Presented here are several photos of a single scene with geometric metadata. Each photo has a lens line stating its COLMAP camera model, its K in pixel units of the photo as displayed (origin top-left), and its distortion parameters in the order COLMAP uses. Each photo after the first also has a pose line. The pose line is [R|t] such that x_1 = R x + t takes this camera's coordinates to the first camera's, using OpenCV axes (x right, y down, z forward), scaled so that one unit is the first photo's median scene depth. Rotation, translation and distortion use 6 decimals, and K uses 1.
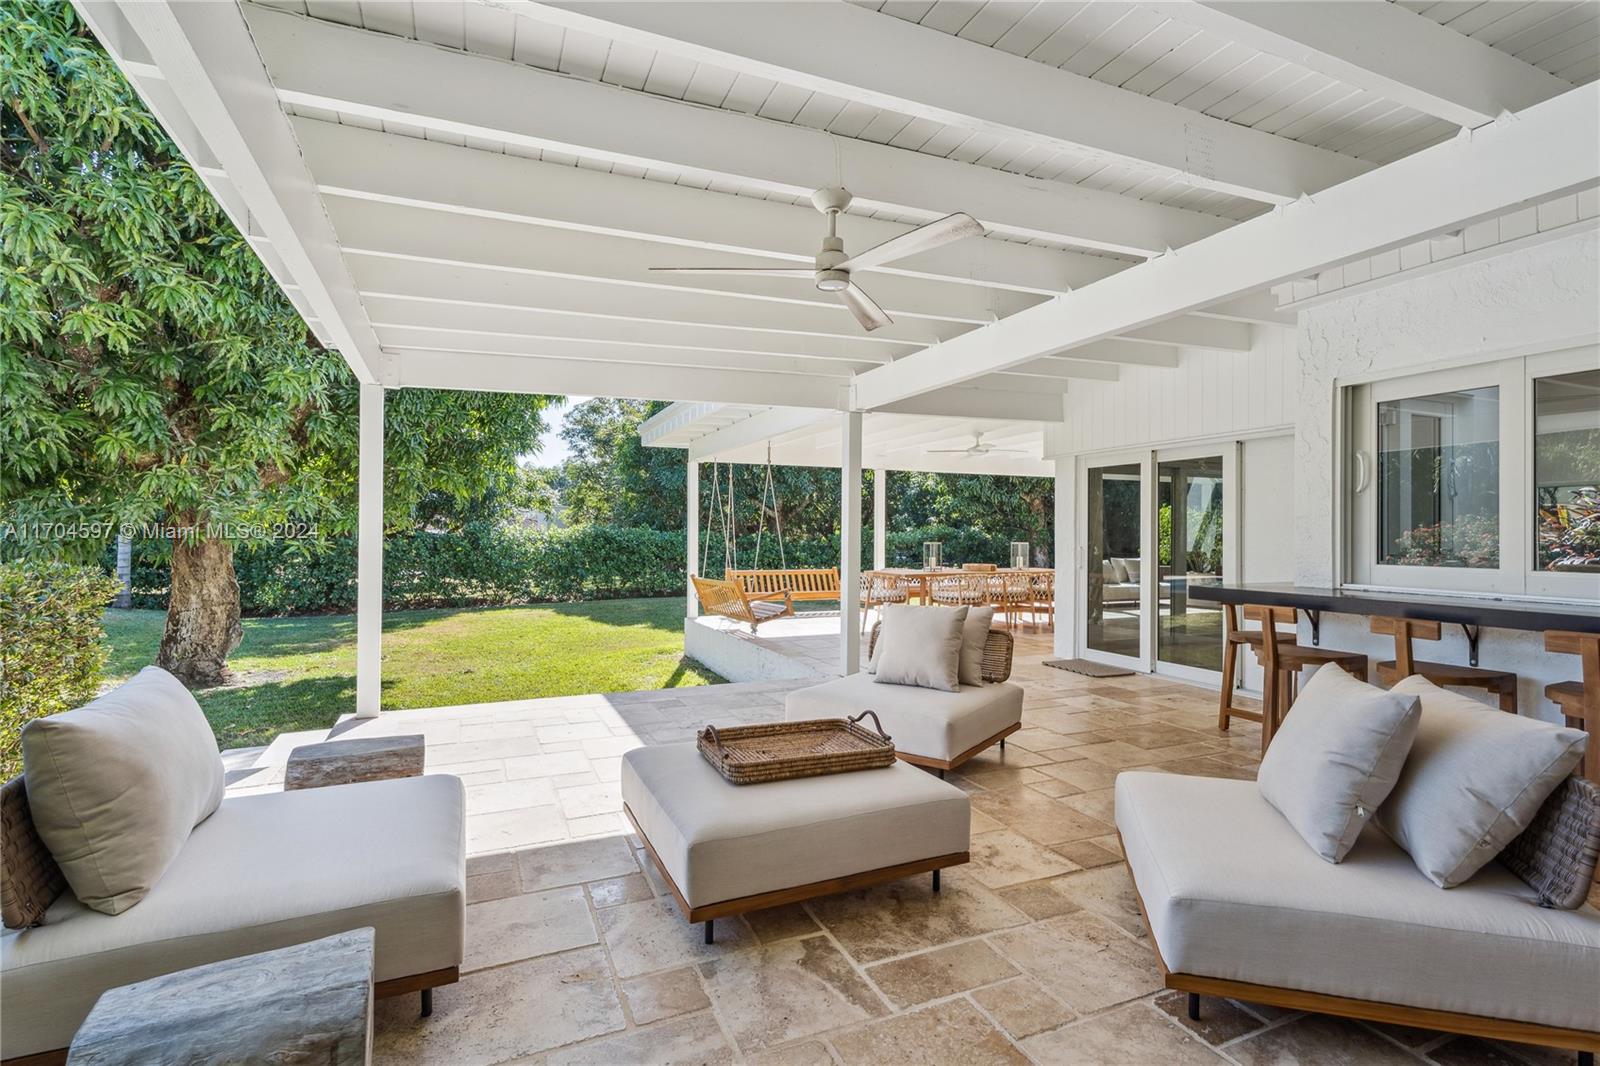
lens RADIAL K [[721.7, 0, 806.4], [0, 721.7, 528.4], [0, 0, 1]] dist [0.002350, -0.000309]
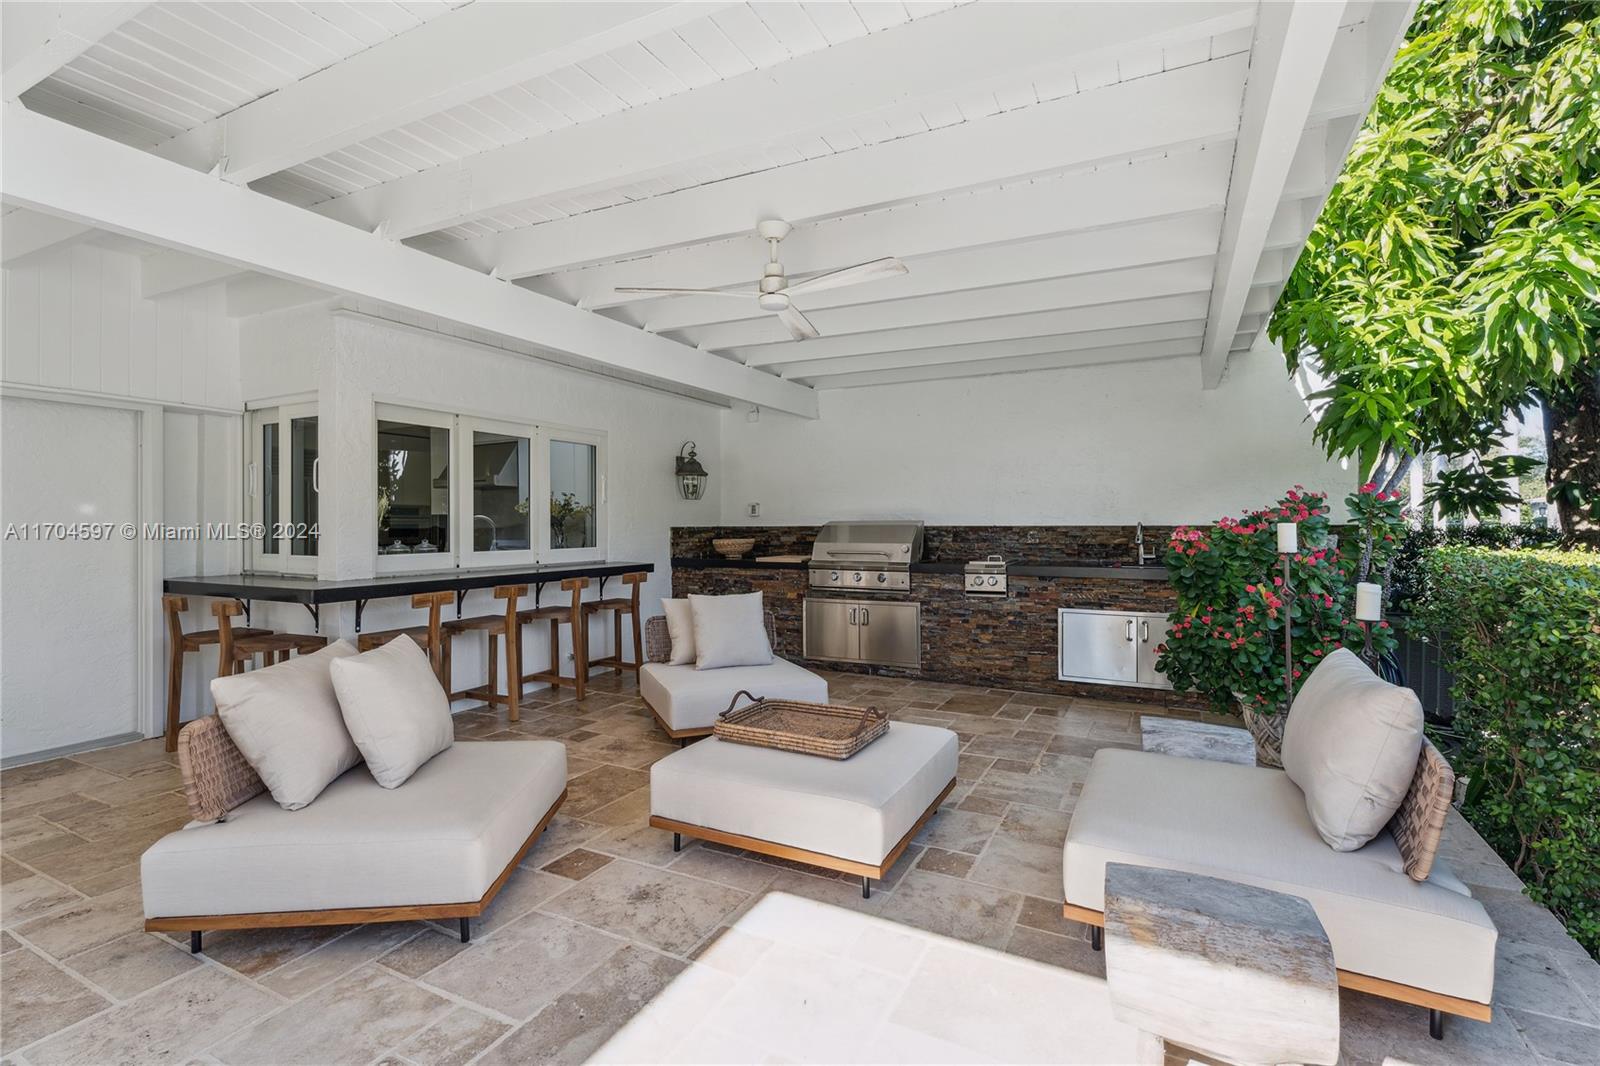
lens RADIAL K [[721.7, 0, 808.5], [0, 721.7, 526.8], [0, 0, 1]] dist [0.002350, -0.000309]
pose [[-0.605070, -0.005783, 0.796151, -0.830257], [-0.001674, 0.999981, 0.005992, -0.011736], [-0.796170, 0.002292, -0.605068, 1.514314]]
